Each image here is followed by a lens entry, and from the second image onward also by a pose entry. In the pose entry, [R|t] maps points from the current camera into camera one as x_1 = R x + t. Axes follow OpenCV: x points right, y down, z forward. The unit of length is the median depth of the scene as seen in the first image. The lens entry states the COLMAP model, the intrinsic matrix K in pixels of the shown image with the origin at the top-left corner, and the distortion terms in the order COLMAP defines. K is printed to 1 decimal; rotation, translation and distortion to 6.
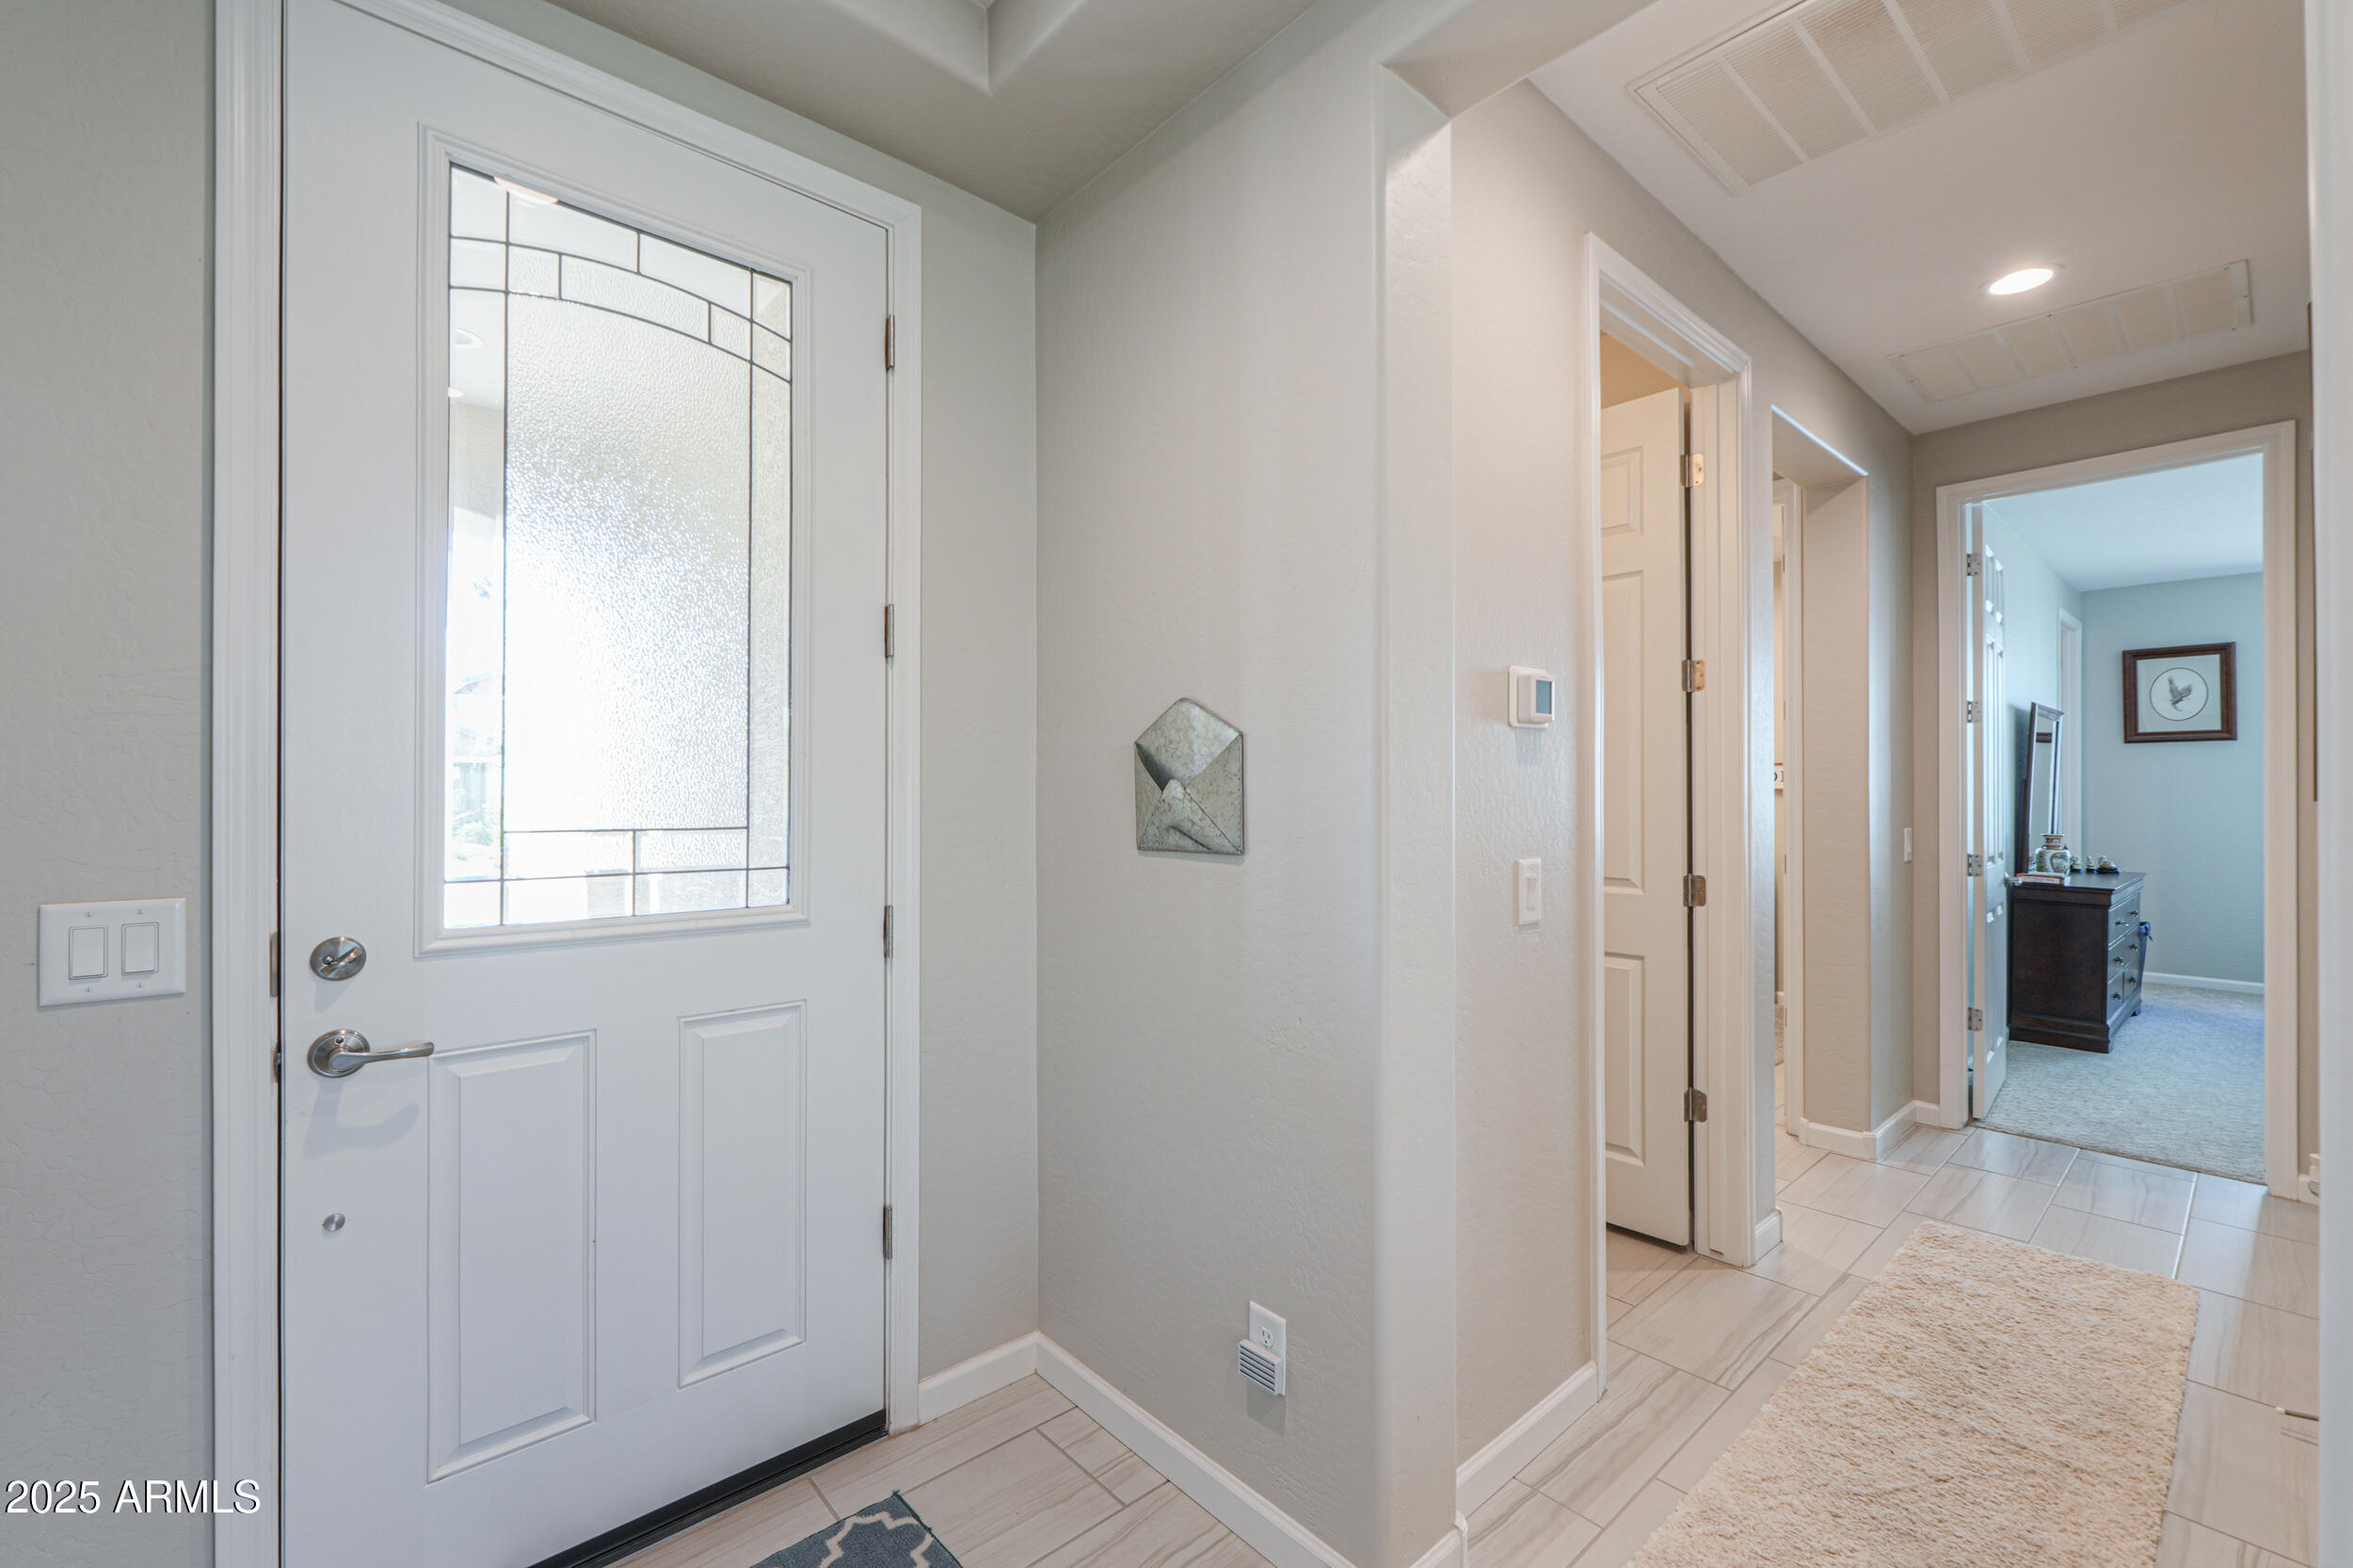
lens RADIAL K [[988.5, 0, 1181.8], [0, 988.5, 789.7], [0, 0, 1]] dist [-0.001649, -0.000033]
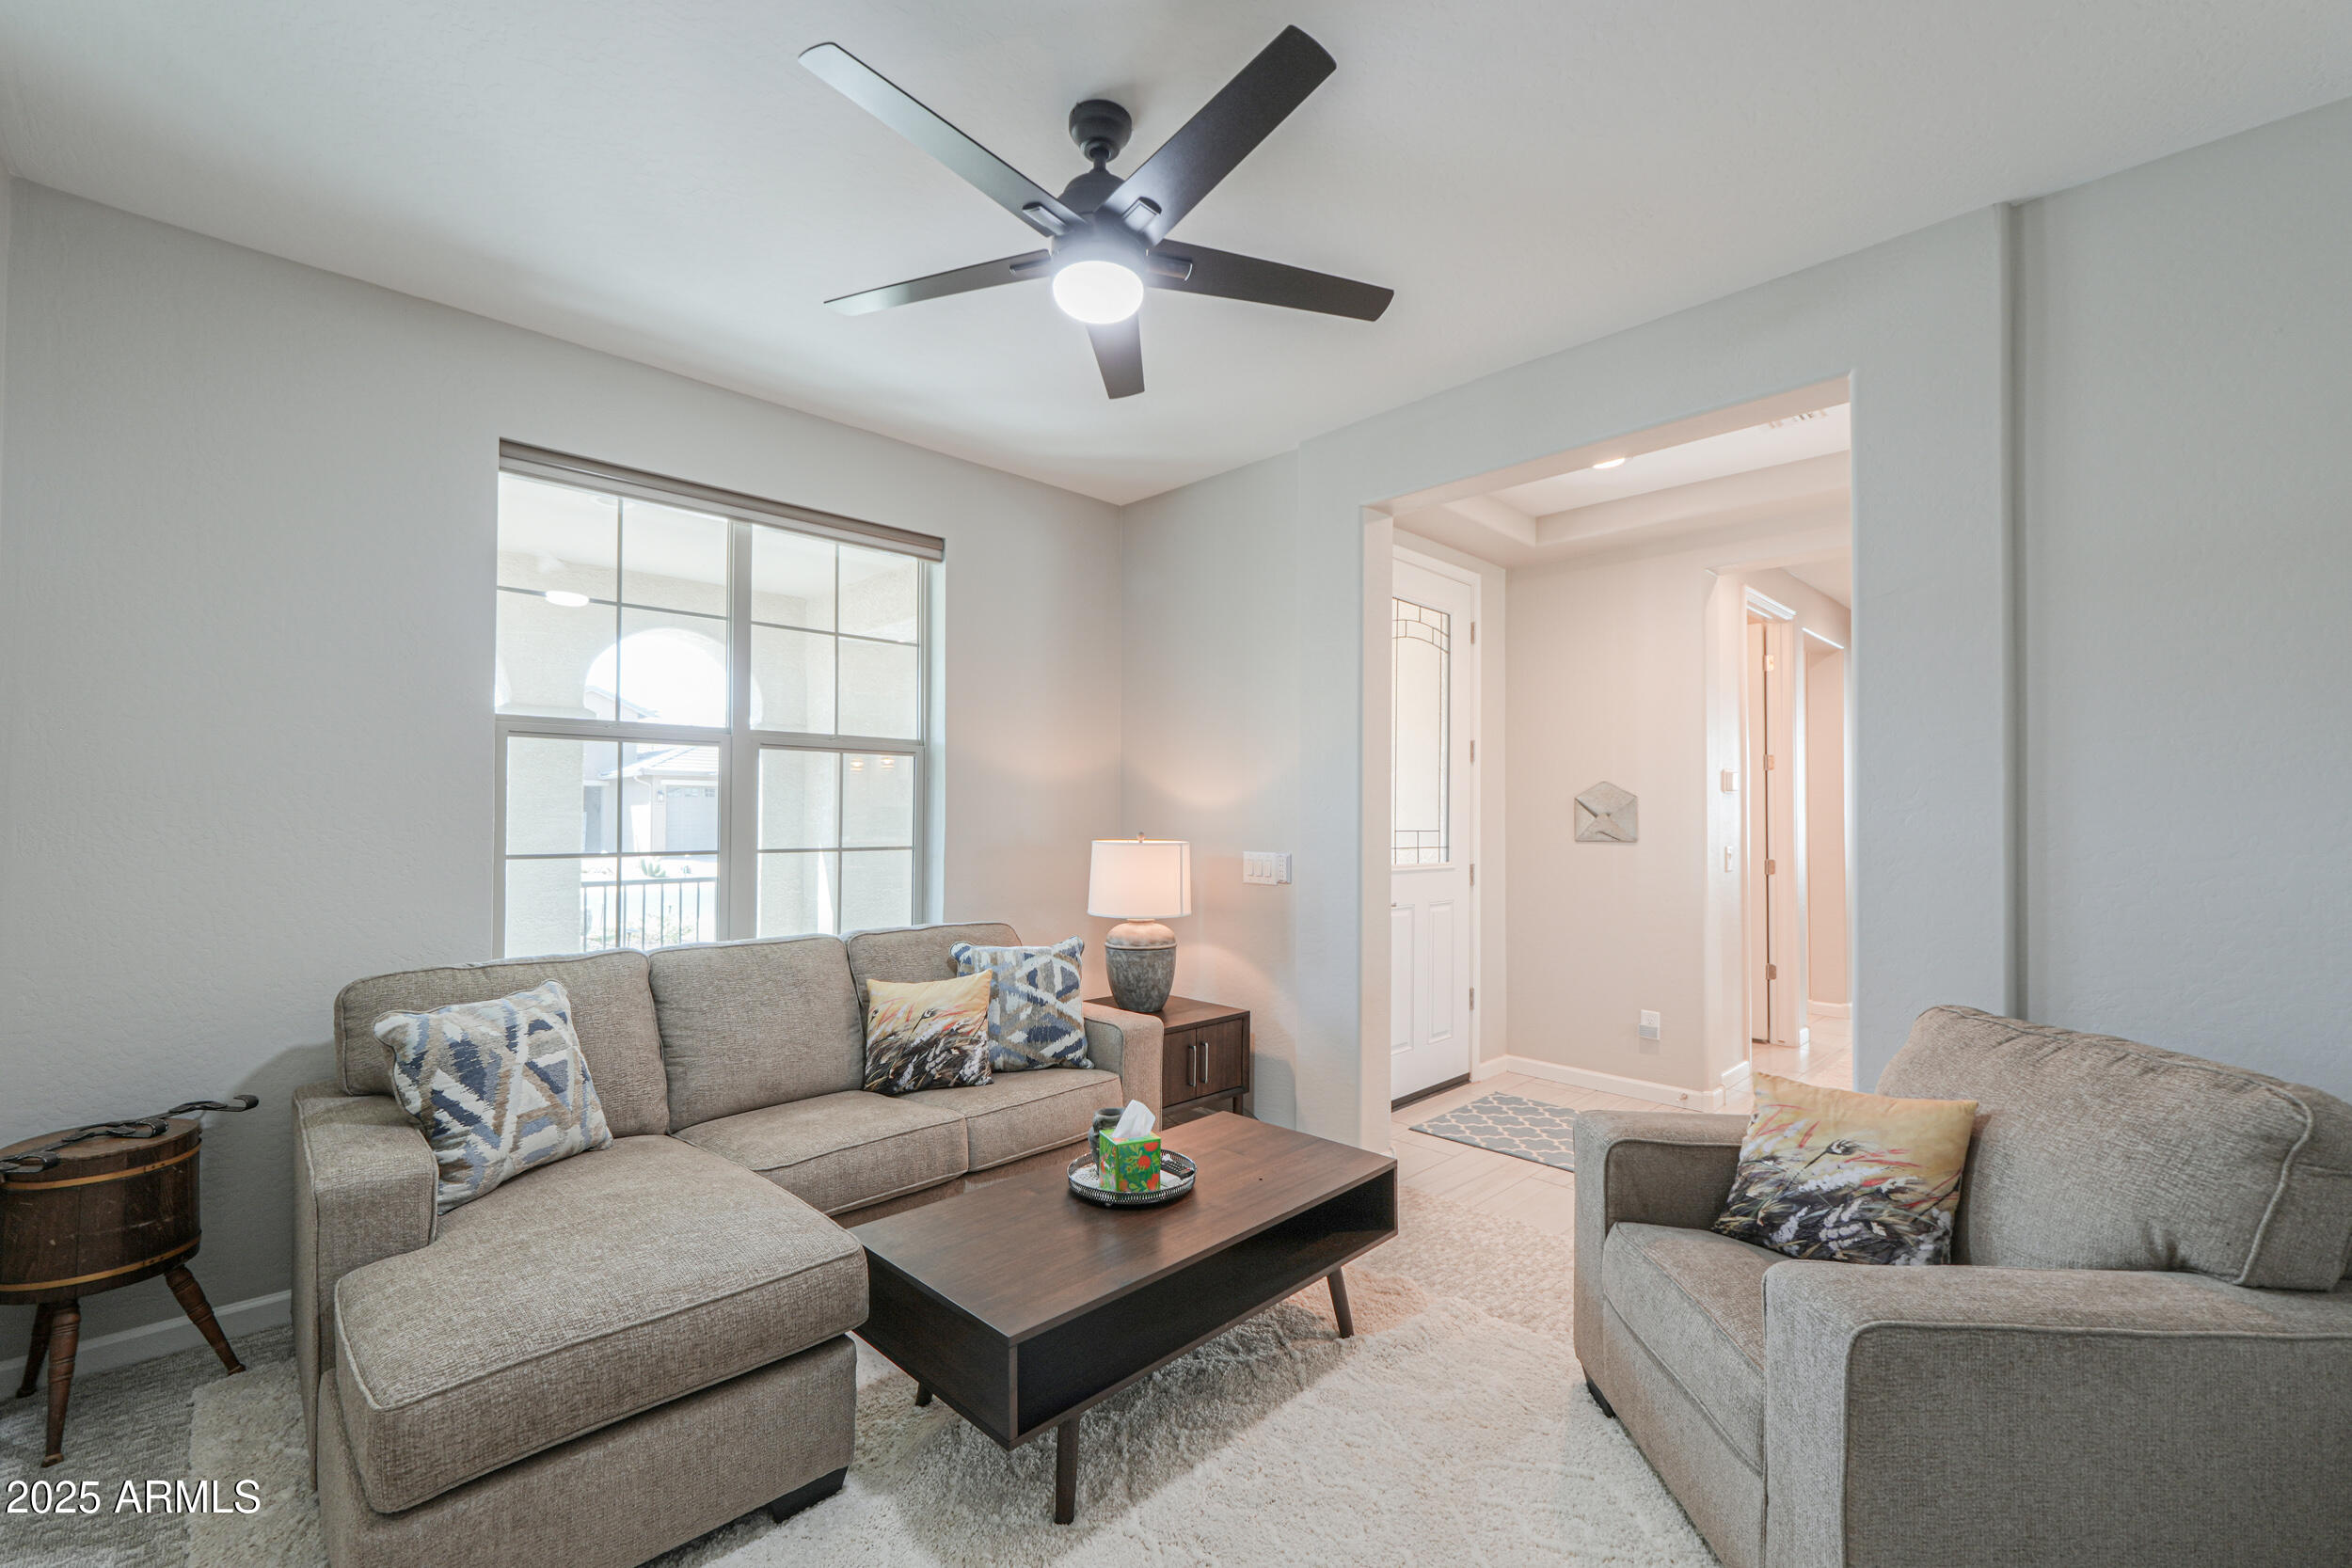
lens RADIAL K [[988.2, 0, 1178.5], [0, 988.2, 803.5], [0, 0, 1]] dist [-0.003689, -0.000479]
pose [[0.998722, 0.007156, 0.050036, -1.136435], [-0.006547, 0.999903, -0.012319, 0.002947], [-0.050119, 0.011976, 0.998671, -1.386822]]
